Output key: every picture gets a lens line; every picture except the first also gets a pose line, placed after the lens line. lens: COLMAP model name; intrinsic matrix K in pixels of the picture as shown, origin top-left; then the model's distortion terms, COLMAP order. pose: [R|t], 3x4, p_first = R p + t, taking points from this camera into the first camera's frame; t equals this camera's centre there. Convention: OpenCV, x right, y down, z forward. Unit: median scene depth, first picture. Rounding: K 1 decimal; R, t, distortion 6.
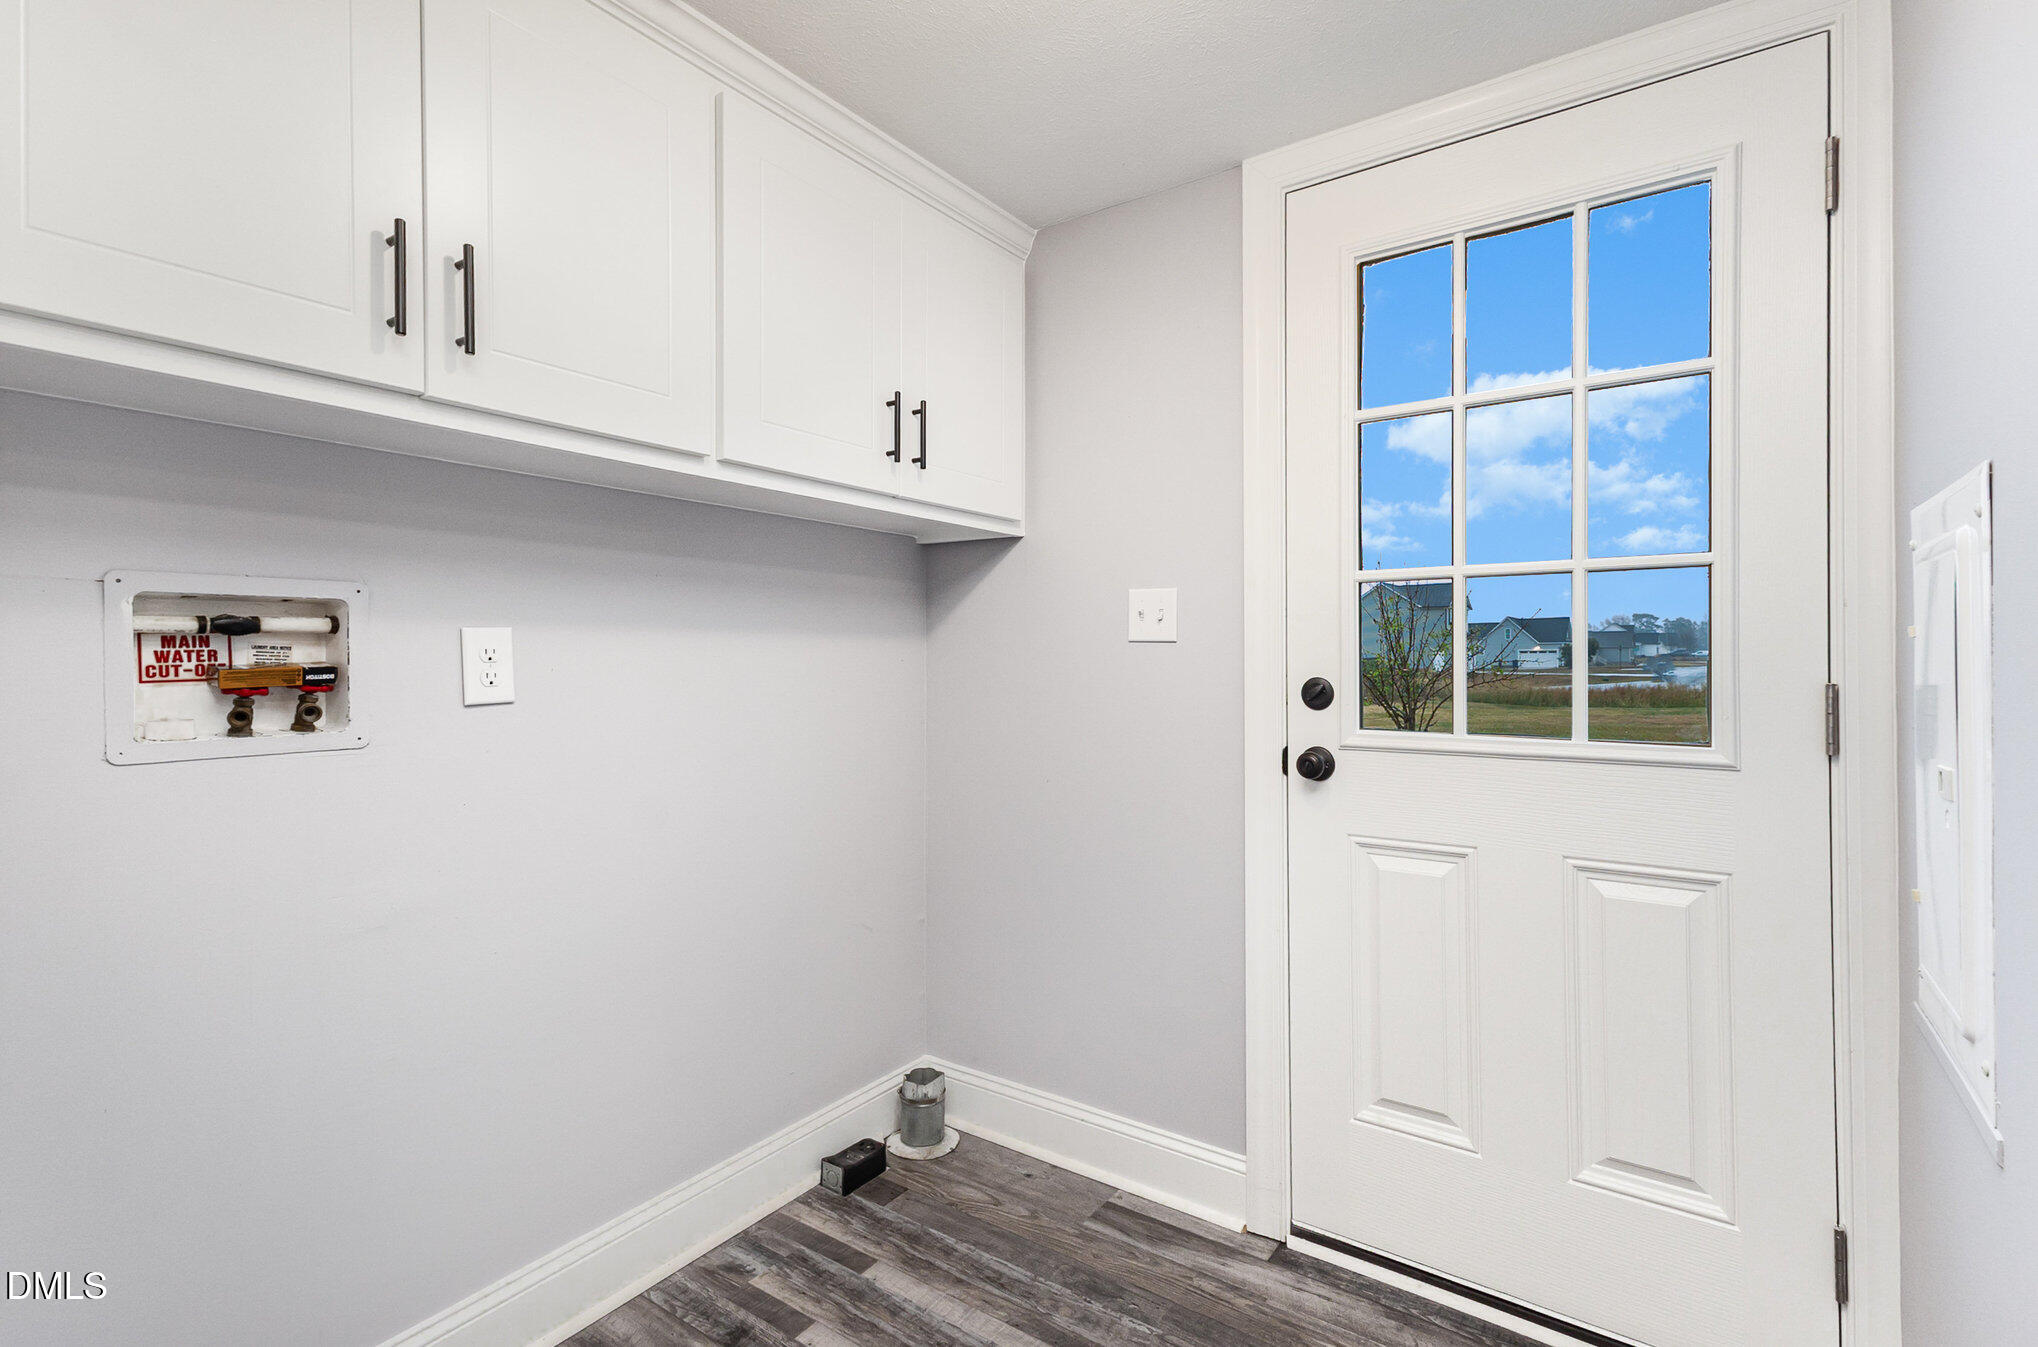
lens RADIAL K [[956.3, 0, 1024.9], [0, 956.3, 660.1], [0, 0, 1]] dist [0.032109, -0.009177]
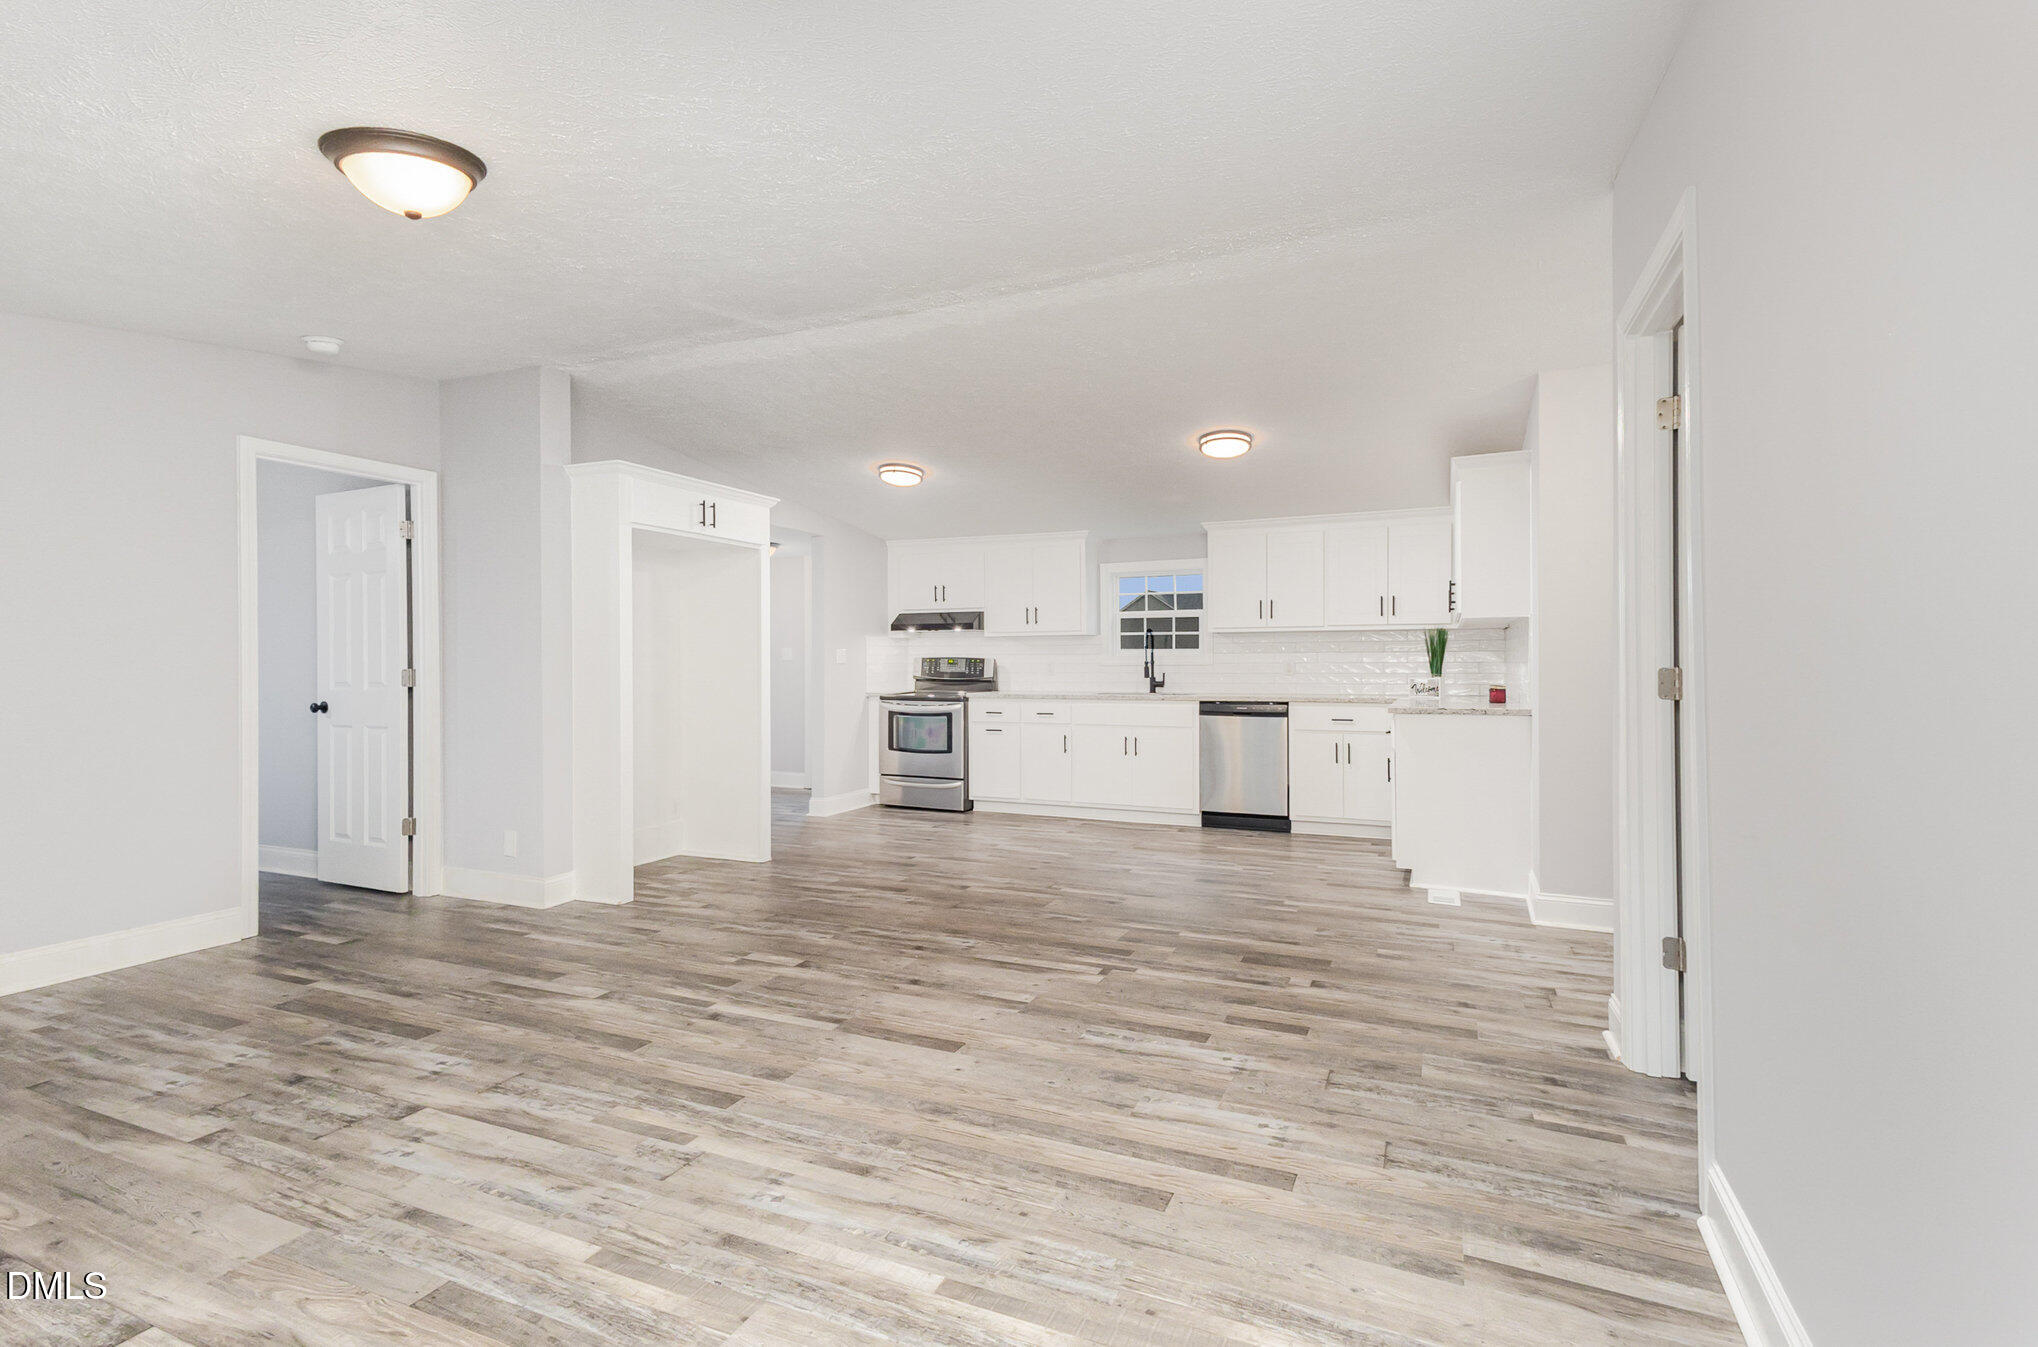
lens RADIAL K [[956.3, 0, 1023.0], [0, 956.3, 652.2], [0, 0, 1]] dist [0.032109, -0.009177]
pose [[0.979845, 0.001033, 0.199759, 0.349673], [0.000537, 0.999969, -0.007806, -0.025618], [-0.199761, 0.007756, 0.979814, -3.830215]]
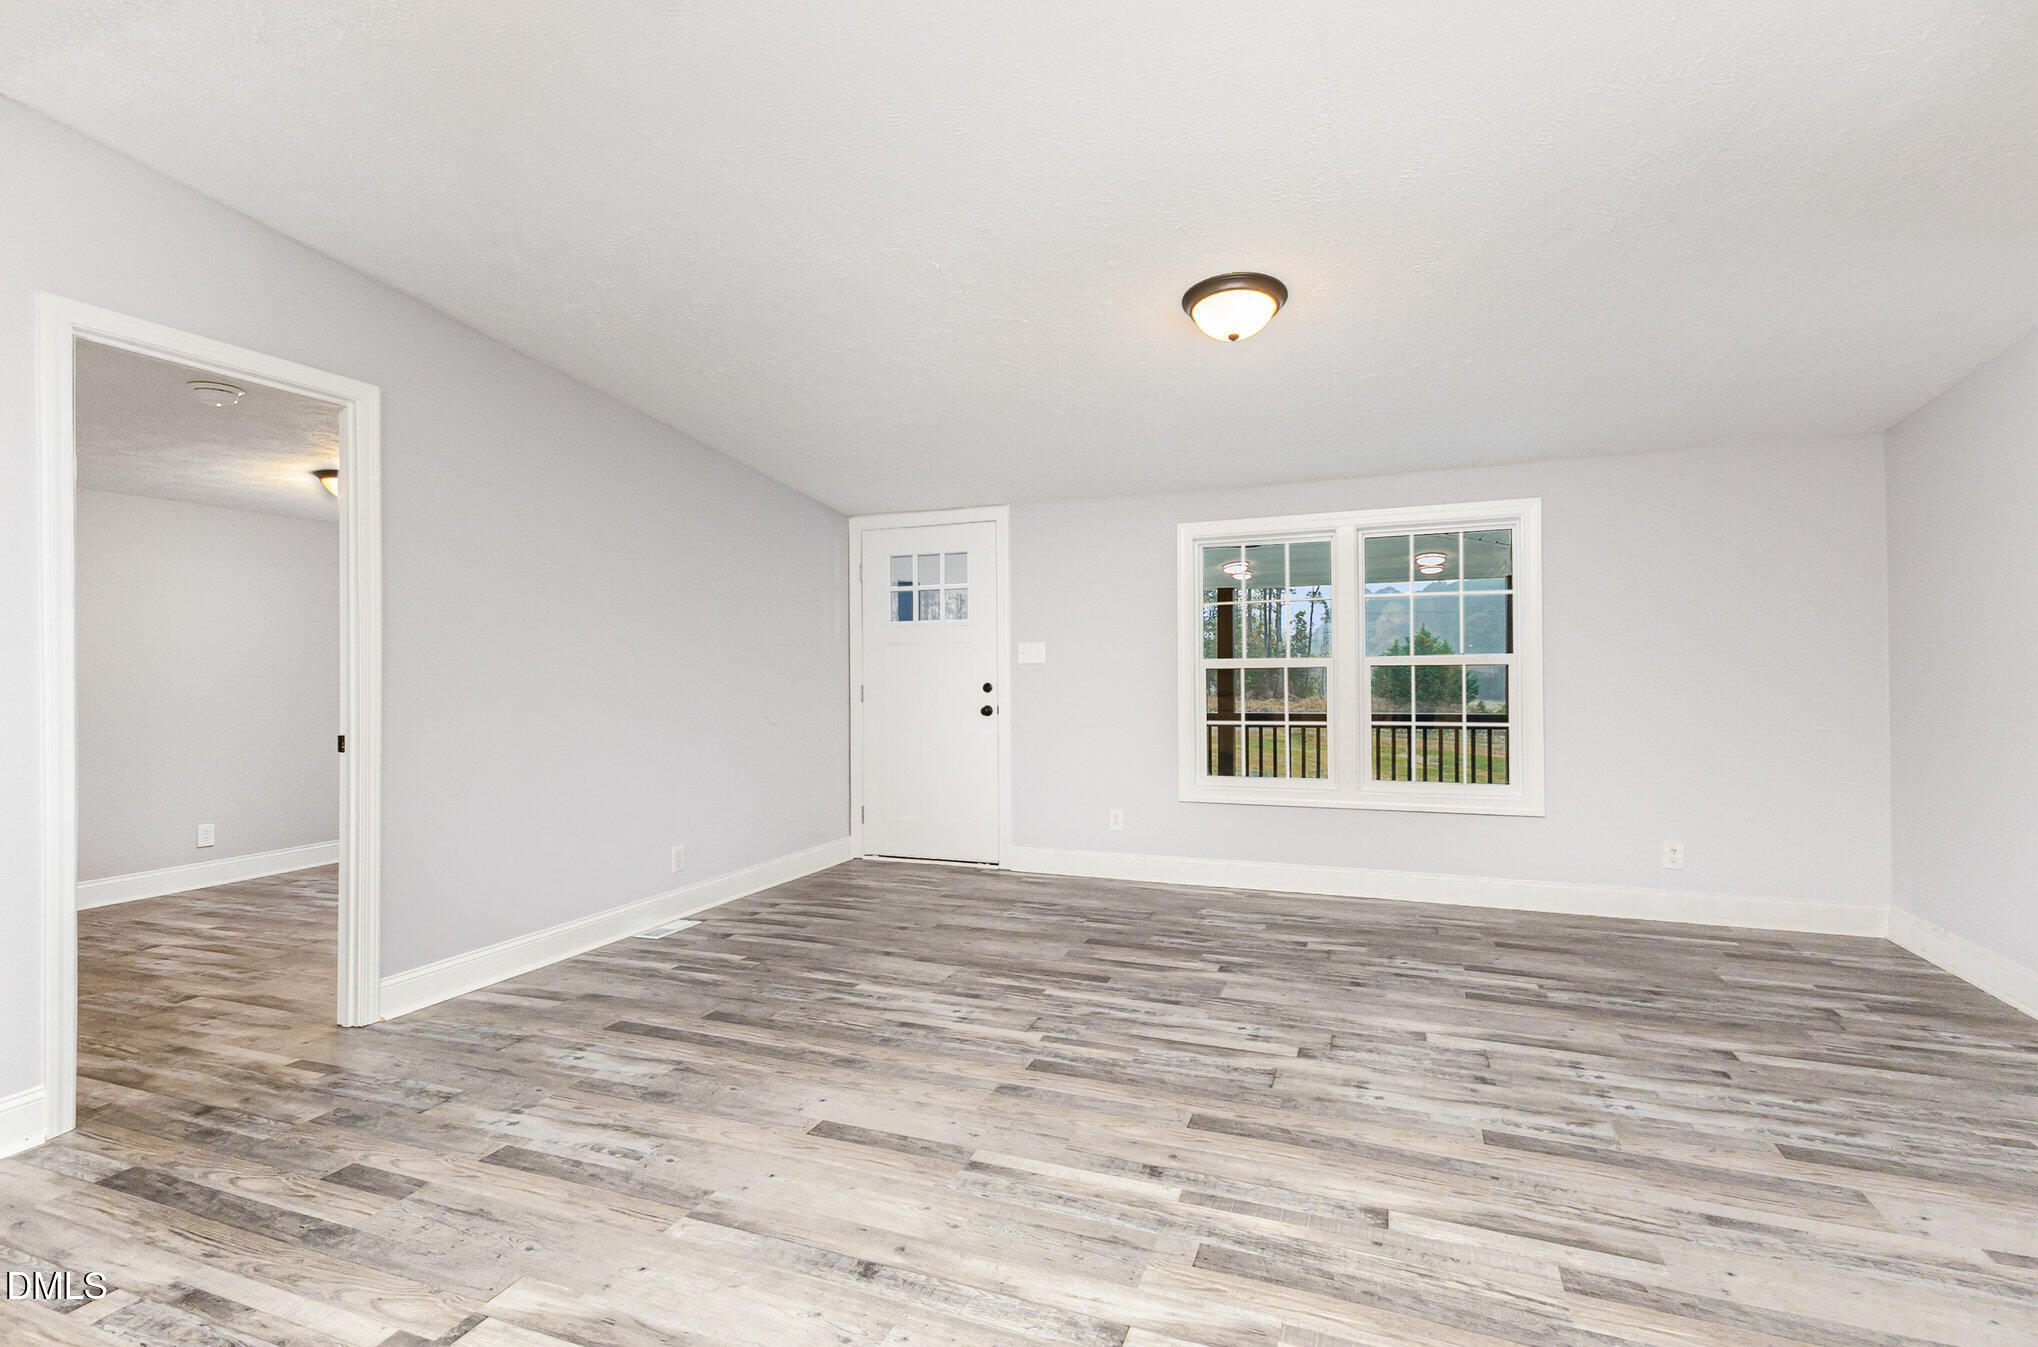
lens RADIAL K [[956.3, 0, 1020.1], [0, 956.3, 675.2], [0, 0, 1]] dist [0.032109, -0.009177]
pose [[-0.970836, 0.010211, -0.239526, 0.594852], [0.010689, 0.999943, -0.000698, -0.014002], [0.239505, -0.003238, -0.970890, -0.964736]]
